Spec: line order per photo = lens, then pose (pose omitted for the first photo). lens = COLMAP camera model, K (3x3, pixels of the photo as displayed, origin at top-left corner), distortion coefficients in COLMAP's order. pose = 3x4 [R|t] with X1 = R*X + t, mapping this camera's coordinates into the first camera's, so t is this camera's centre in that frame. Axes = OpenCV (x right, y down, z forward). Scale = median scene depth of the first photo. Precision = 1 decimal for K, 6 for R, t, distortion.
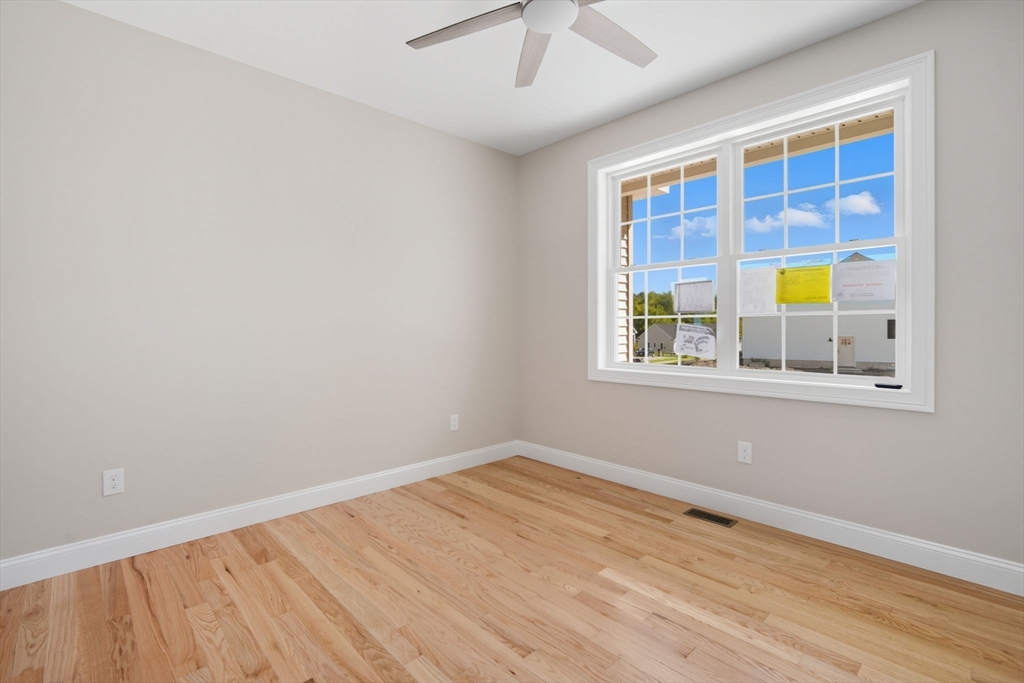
lens RADIAL K [[466.0, 0, 515.7], [0, 466.0, 335.7], [0, 0, 1]] dist [0.000324, 0.000624]
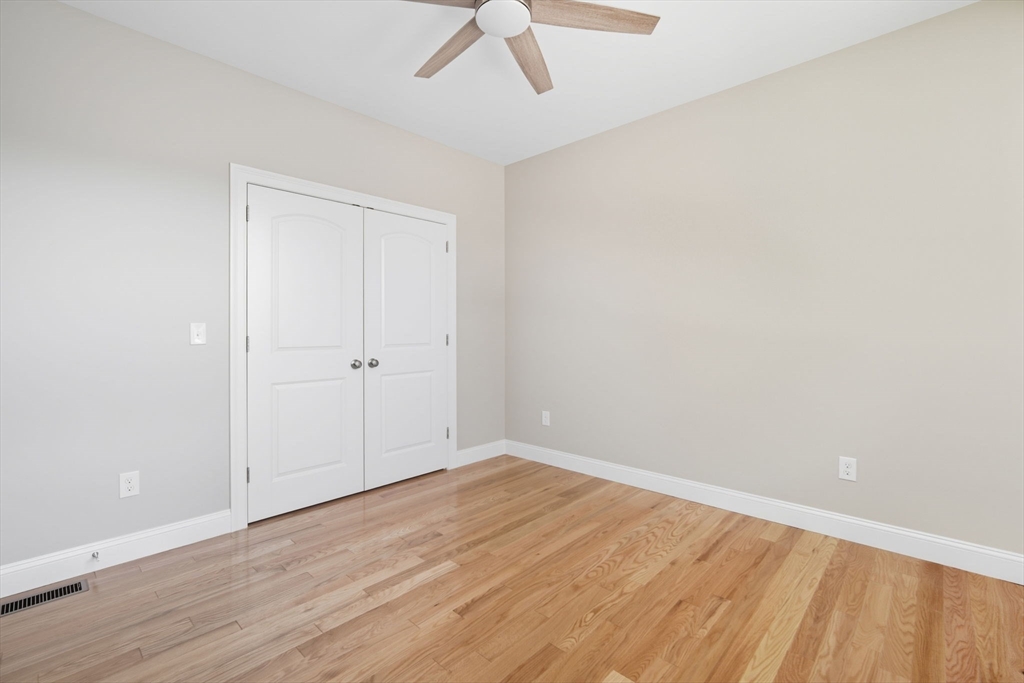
lens RADIAL K [[466.0, 0, 515.0], [0, 466.0, 335.7], [0, 0, 1]] dist [0.000324, 0.000624]
pose [[0.050744, 0.014358, -0.998608, 0.733646], [-0.010113, 0.999853, 0.013862, -0.018833], [0.998660, 0.009395, 0.050882, 0.662924]]
